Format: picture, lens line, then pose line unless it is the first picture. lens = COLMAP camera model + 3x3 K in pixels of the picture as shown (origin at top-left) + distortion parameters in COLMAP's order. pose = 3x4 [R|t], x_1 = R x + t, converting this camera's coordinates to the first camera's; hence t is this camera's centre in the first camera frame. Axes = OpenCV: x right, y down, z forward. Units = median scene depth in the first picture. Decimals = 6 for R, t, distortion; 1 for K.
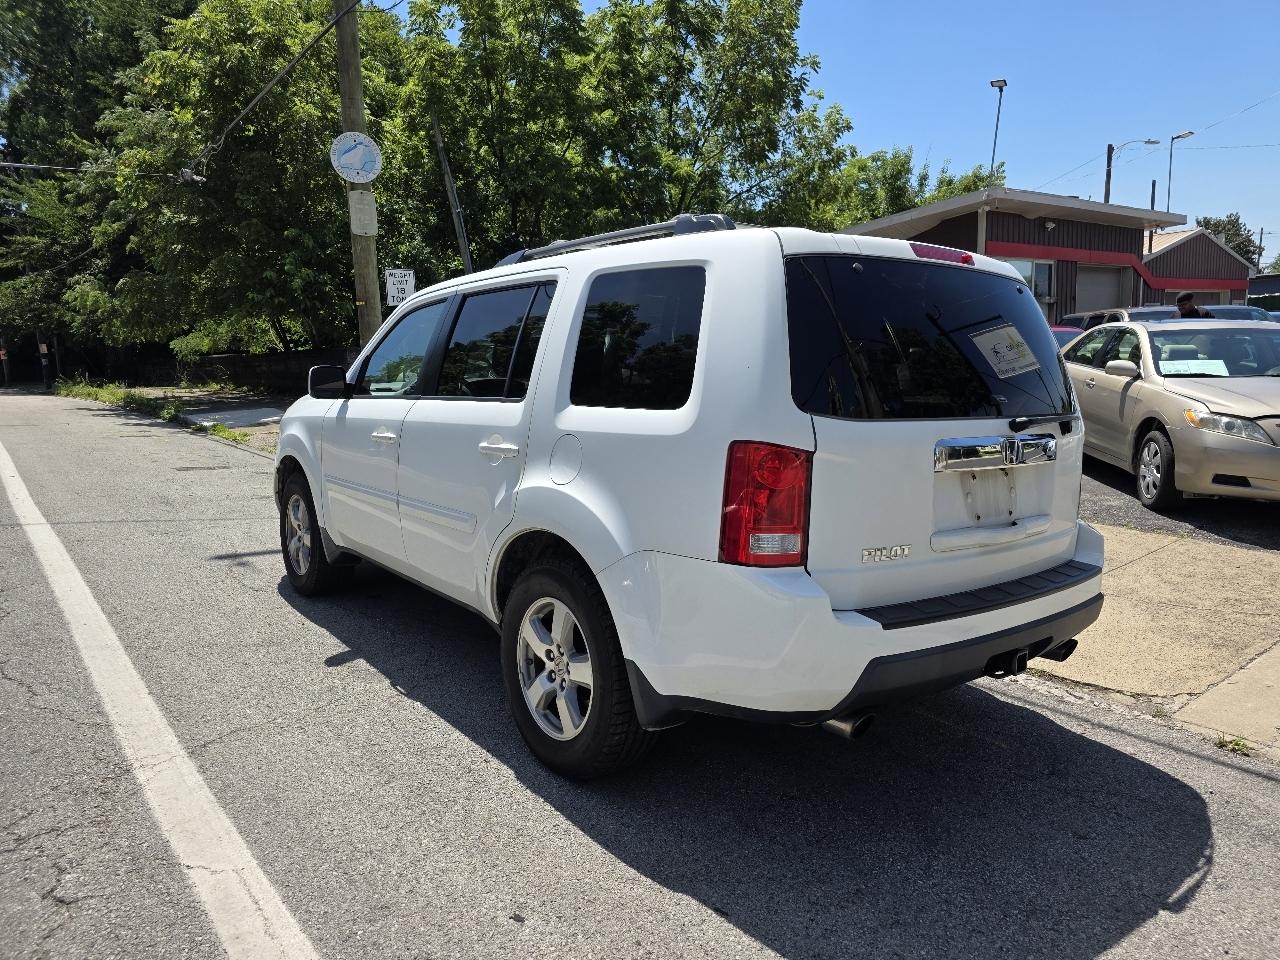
lens RADIAL K [[837.2, 0, 639.7], [0, 837.2, 499.8], [0, 0, 1]] dist [0.071681, -0.062094]
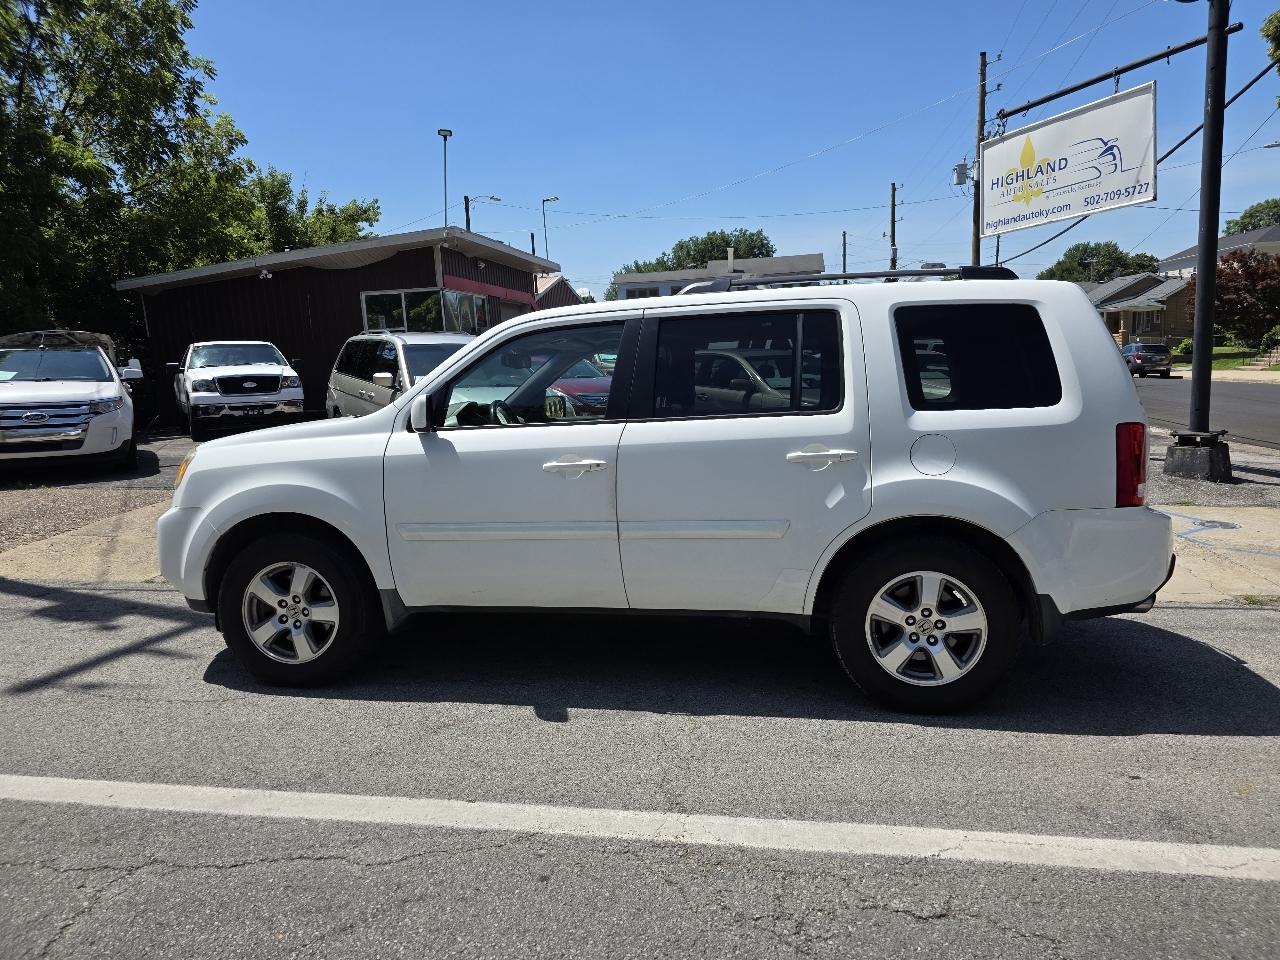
lens RADIAL K [[855.7, 0, 637.0], [0, 855.7, 473.8], [0, 0, 1]] dist [0.051296, -0.047408]
pose [[0.736971, -0.089913, 0.669918, -0.588102], [0.130616, 0.991376, -0.010633, -0.029677], [-0.663184, 0.095338, 0.742359, 0.162066]]
